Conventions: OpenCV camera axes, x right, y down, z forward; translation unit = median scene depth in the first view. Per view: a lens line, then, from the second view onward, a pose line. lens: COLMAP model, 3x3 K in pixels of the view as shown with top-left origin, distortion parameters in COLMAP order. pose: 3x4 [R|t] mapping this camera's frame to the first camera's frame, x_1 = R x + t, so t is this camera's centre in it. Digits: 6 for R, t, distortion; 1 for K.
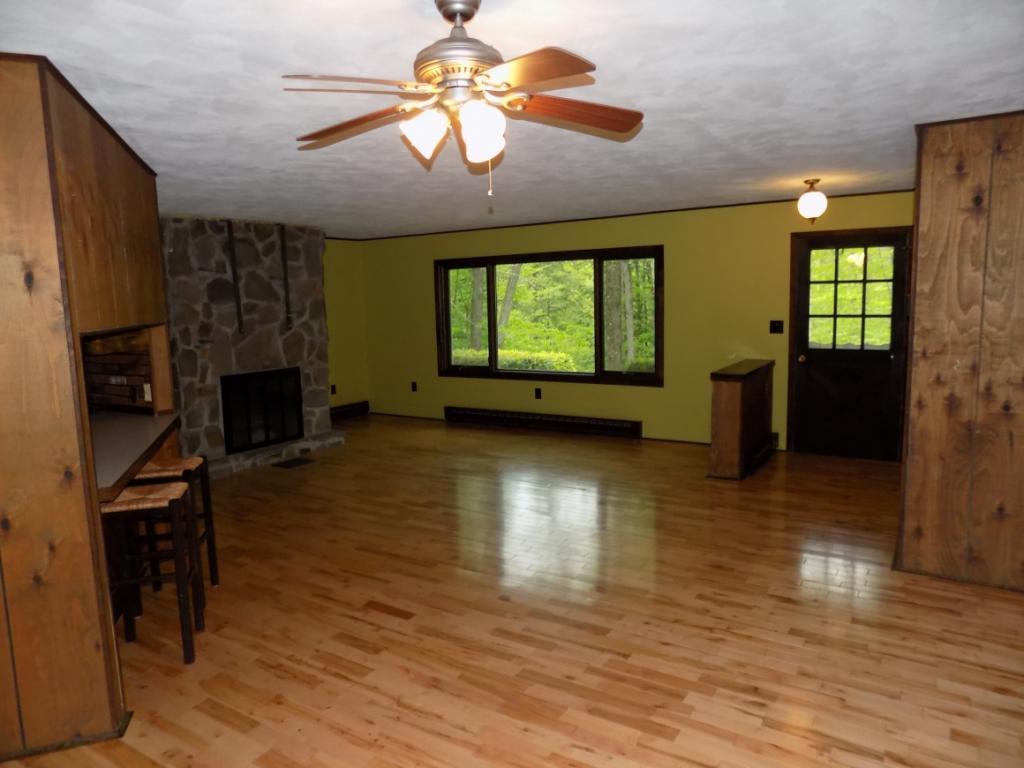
lens RADIAL K [[695.6, 0, 508.5], [0, 695.6, 381.6], [0, 0, 1]] dist [-0.040296, 0.026959]
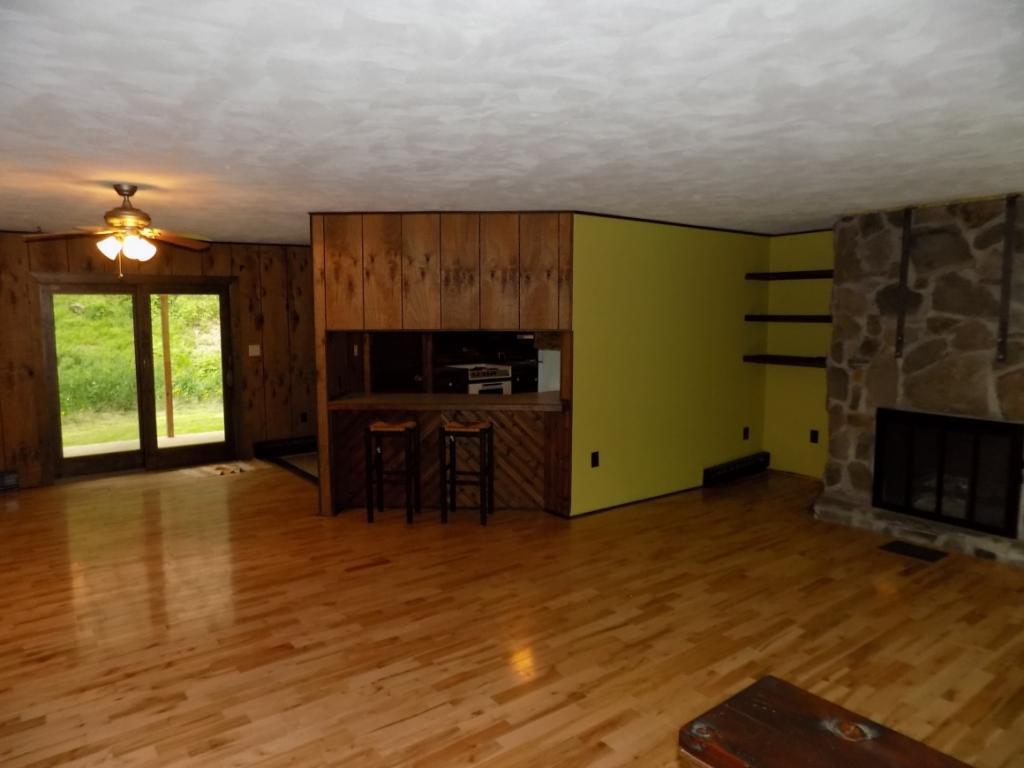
lens RADIAL K [[695.6, 0, 501.0], [0, 695.6, 378.7], [0, 0, 1]] dist [-0.040296, 0.026959]
pose [[-0.342268, 0.125521, -0.931180, 0.457363], [-0.108414, 0.979142, 0.171835, -0.126818], [0.933327, 0.159767, -0.321521, 0.828081]]
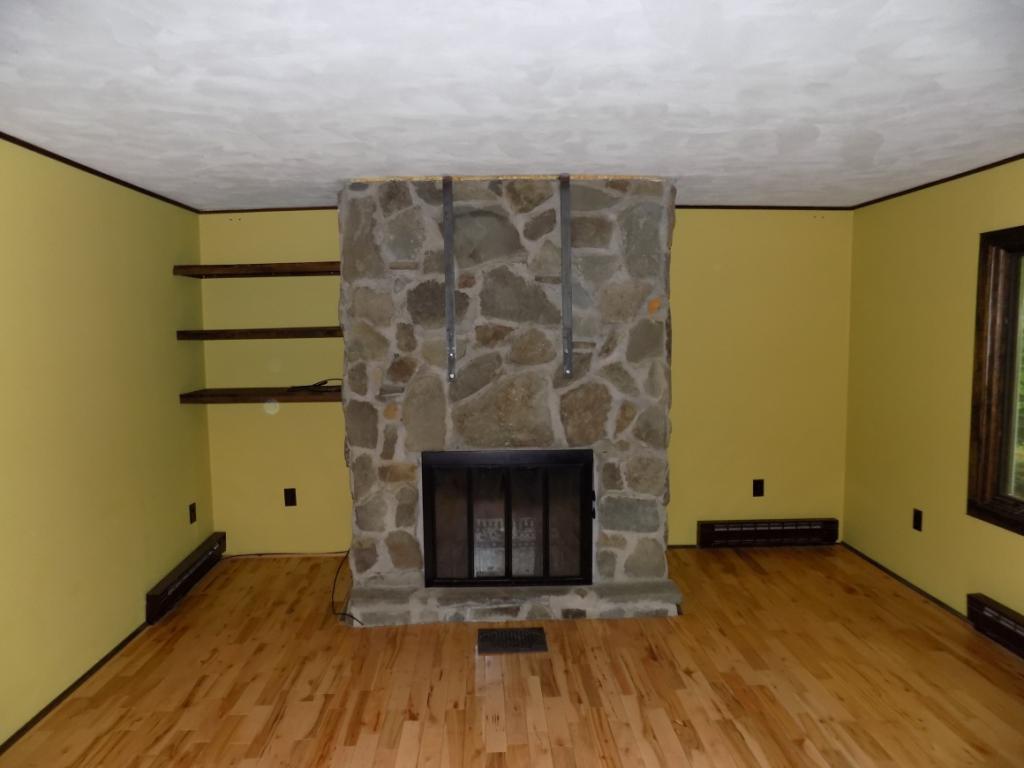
lens RADIAL K [[695.6, 0, 510.9], [0, 695.6, 377.9], [0, 0, 1]] dist [-0.040296, 0.026959]
pose [[0.571787, 0.086197, -0.815861, 0.091557], [-0.108771, 0.993651, 0.028751, -0.091506], [0.813160, 0.072302, 0.577532, 0.707322]]
